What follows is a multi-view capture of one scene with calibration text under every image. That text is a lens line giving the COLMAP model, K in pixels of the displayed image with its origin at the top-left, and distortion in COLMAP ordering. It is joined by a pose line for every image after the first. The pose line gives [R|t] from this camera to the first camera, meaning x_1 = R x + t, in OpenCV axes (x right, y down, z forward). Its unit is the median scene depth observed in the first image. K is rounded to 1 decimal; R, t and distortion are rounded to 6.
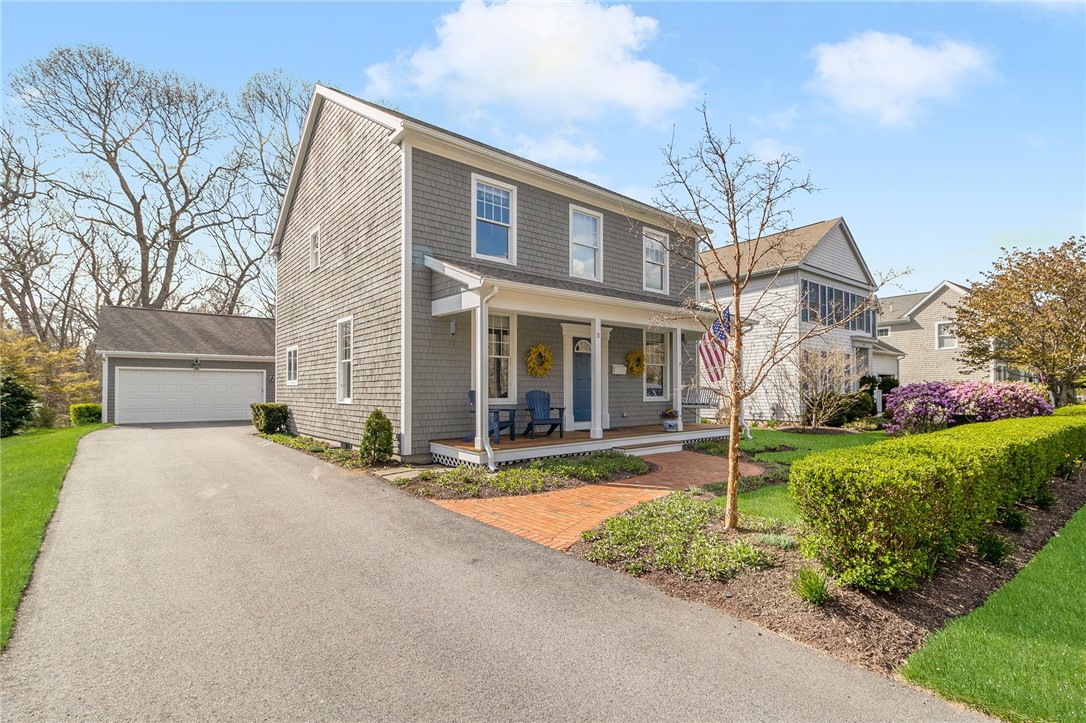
lens RADIAL K [[500.2, 0, 551.3], [0, 500.2, 373.7], [0, 0, 1]] dist [0.001145, 0.000781]
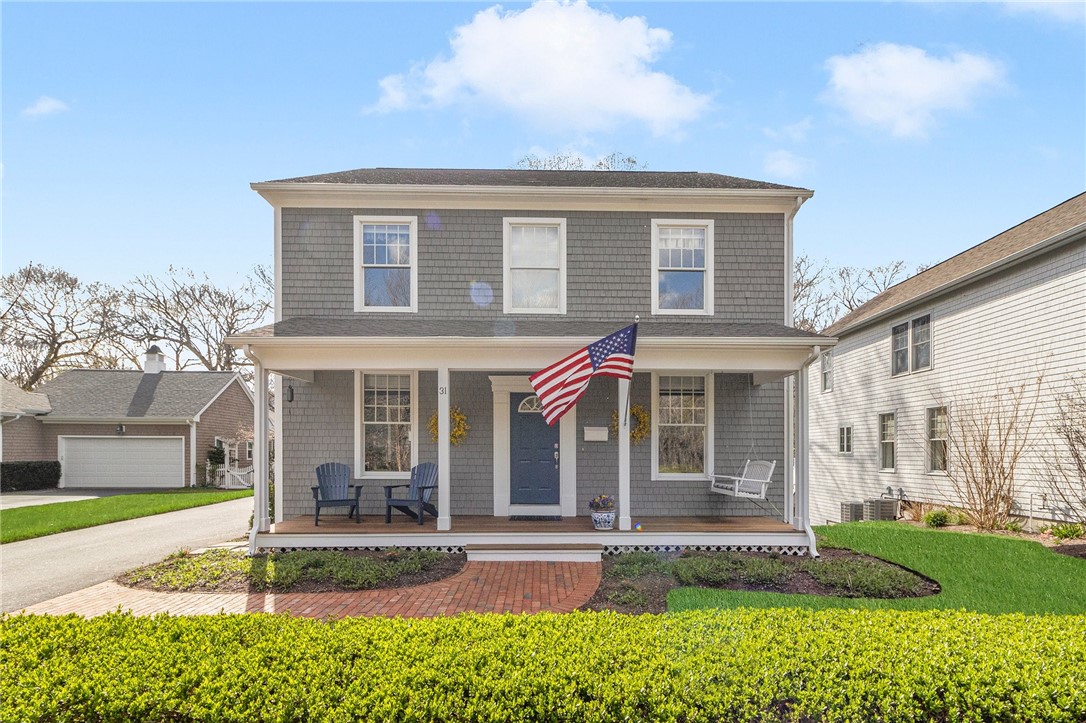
lens RADIAL K [[489.6, 0, 543.2], [0, 489.6, 452.3], [0, 0, 1]] dist [0.001066, 0.000096]
pose [[0.778929, -0.007724, -0.627065, 0.581222], [0.014339, 0.999882, 0.005495, 0.013938], [0.626948, -0.013272, 0.778948, 0.482867]]
